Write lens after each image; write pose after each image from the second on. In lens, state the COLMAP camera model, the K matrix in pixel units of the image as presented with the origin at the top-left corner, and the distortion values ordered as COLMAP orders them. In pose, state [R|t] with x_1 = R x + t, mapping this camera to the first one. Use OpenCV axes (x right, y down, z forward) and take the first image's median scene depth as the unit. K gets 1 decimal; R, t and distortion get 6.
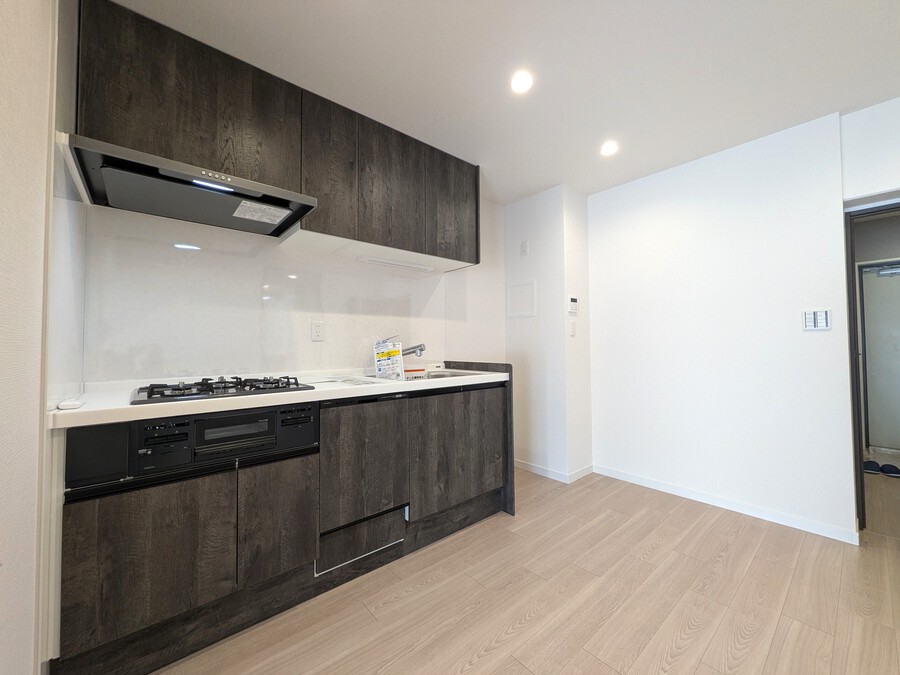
lens RADIAL K [[356.6, 0, 453.5], [0, 356.6, 335.6], [0, 0, 1]] dist [0.002301, -0.000888]
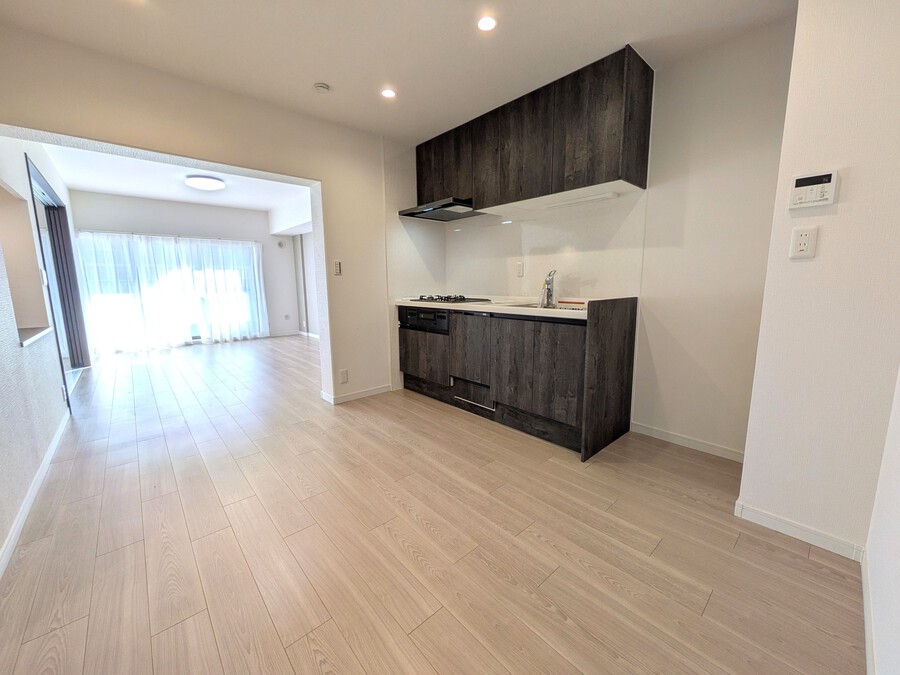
lens RADIAL K [[356.6, 0, 451.7], [0, 356.6, 336.4], [0, 0, 1]] dist [0.002301, -0.000888]
pose [[0.026105, 0.159613, -0.986834, 1.196690], [0.035180, 0.986413, 0.160476, 0.014929], [0.999040, -0.038906, 0.020135, 0.747517]]
